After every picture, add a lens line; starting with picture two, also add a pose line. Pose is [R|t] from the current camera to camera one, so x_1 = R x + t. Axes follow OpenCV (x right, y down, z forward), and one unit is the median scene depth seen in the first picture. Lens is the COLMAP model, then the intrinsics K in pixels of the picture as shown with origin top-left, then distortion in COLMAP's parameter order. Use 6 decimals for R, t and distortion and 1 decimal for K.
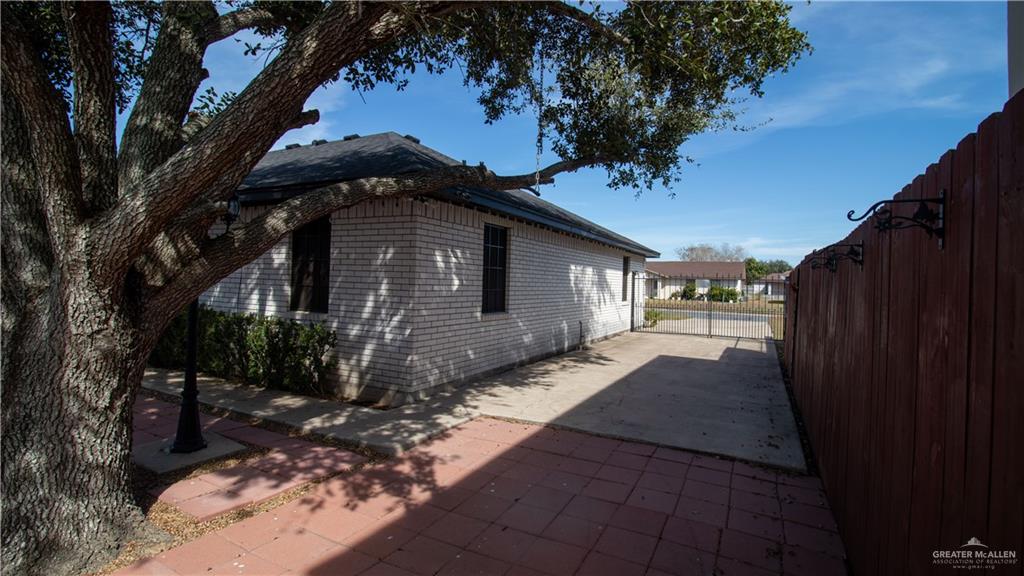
lens RADIAL K [[473.0, 0, 508.4], [0, 473.0, 286.6], [0, 0, 1]] dist [-0.002862, -0.000139]
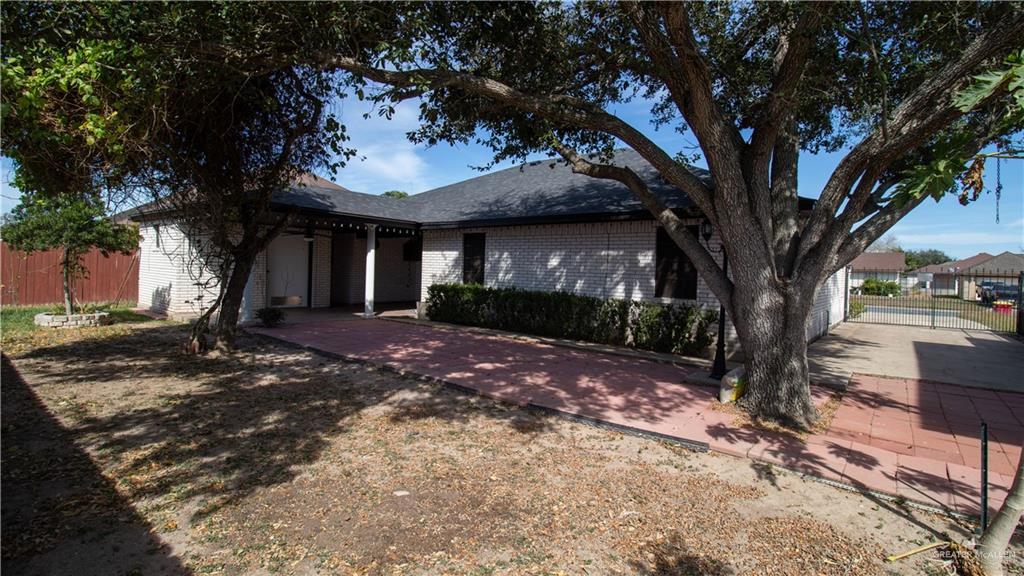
lens RADIAL K [[473.0, 0, 514.2], [0, 473.0, 287.2], [0, 0, 1]] dist [-0.002862, -0.000139]
pose [[0.982039, 0.007947, -0.188512, -0.594030], [-0.004135, 0.999779, 0.020602, -0.005903], [0.188634, -0.019453, 0.981855, -0.435159]]
